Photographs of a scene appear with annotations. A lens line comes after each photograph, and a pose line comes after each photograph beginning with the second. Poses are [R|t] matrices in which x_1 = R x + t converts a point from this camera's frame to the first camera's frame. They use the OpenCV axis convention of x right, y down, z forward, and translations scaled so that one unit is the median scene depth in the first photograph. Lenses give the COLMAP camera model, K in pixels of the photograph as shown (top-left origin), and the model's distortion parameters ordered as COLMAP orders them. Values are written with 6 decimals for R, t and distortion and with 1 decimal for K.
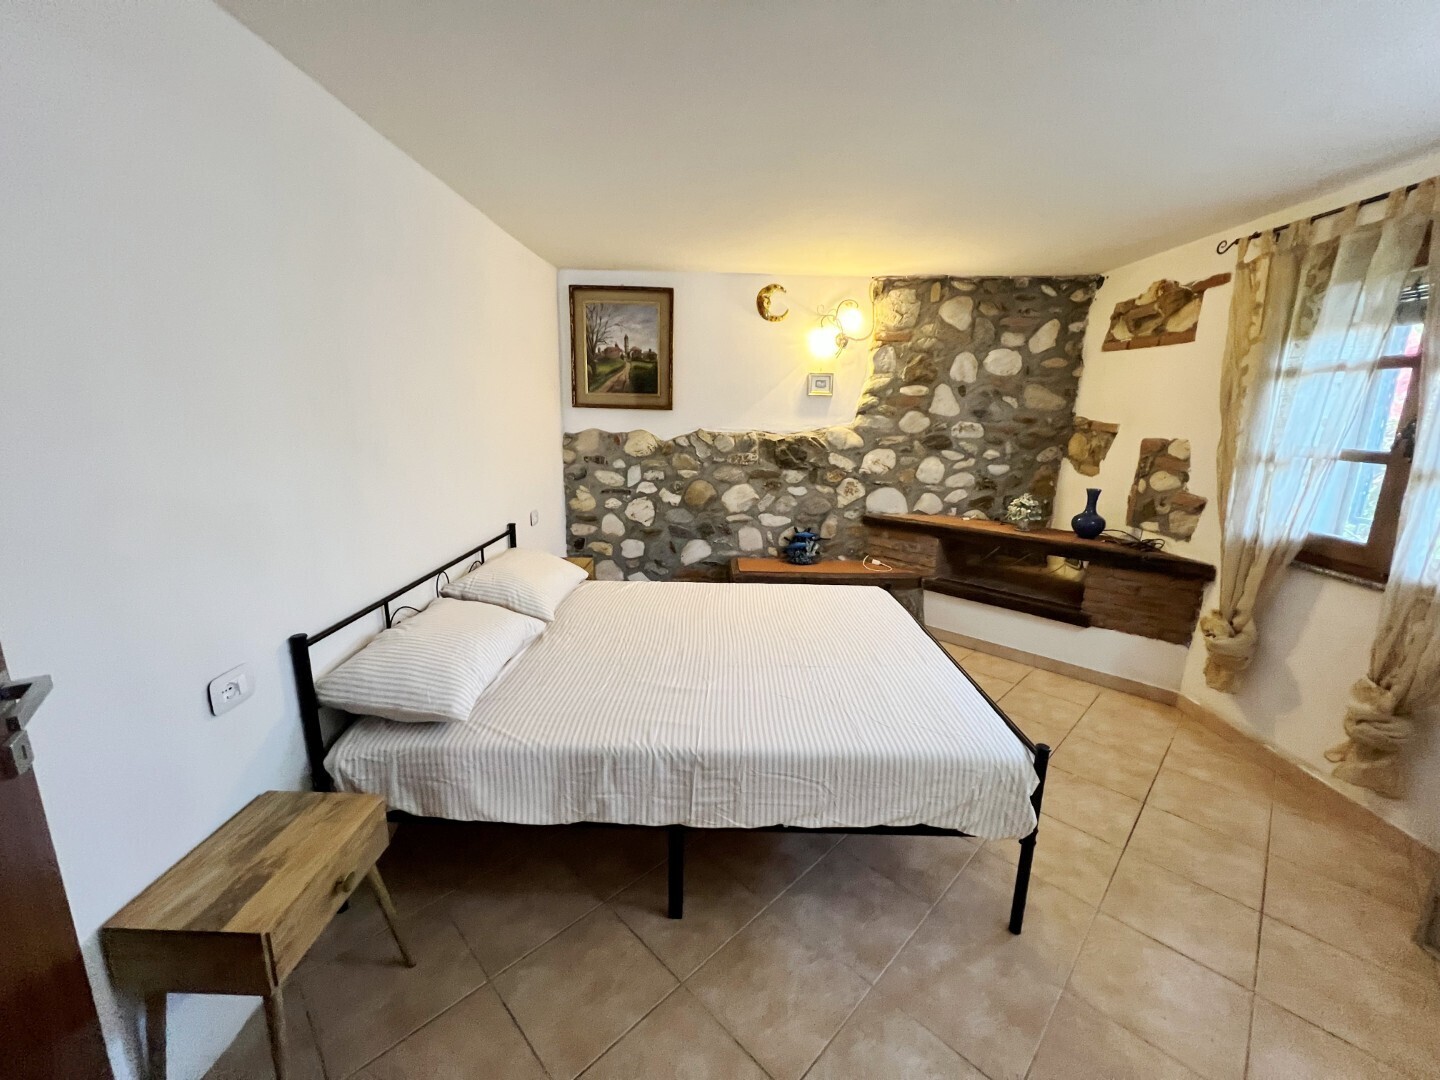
lens RADIAL K [[578.7, 0, 720.3], [0, 578.7, 532.5], [0, 0, 1]] dist [0.000964, 0.000320]
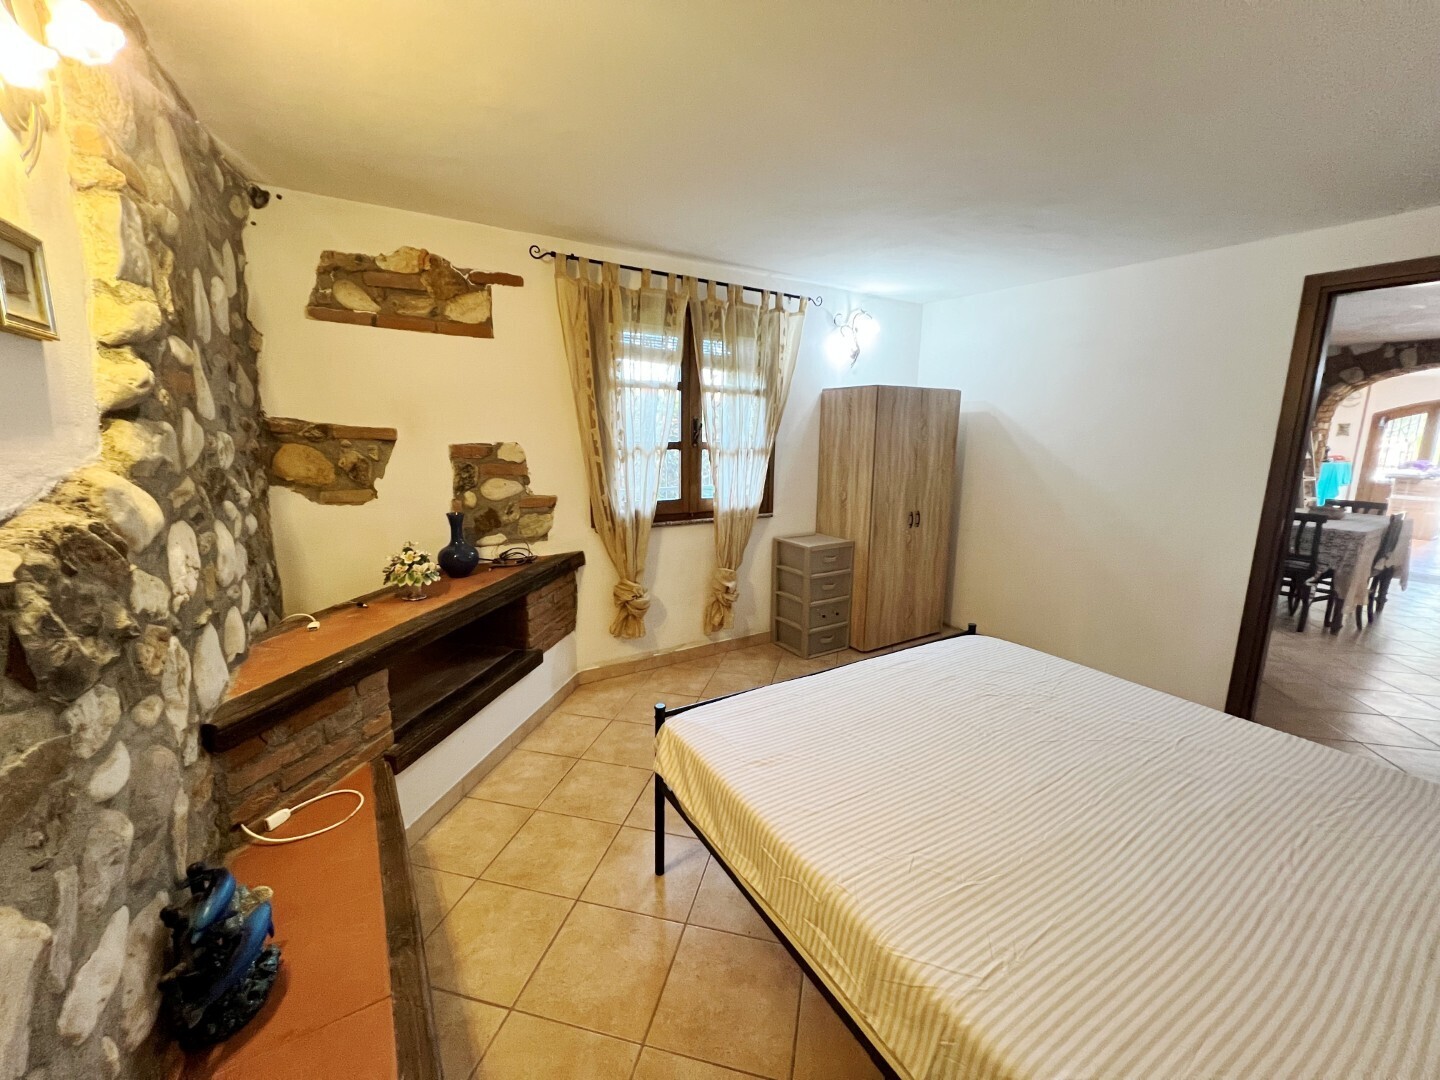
lens RADIAL K [[578.7, 0, 720.3], [0, 578.7, 532.5], [0, 0, 1]] dist [0.000964, 0.000320]
pose [[-0.517912, -0.179795, 0.836326, -0.195211], [0.156145, 0.941368, 0.299073, -0.237039], [-0.841062, 0.285482, -0.459472, 1.117131]]
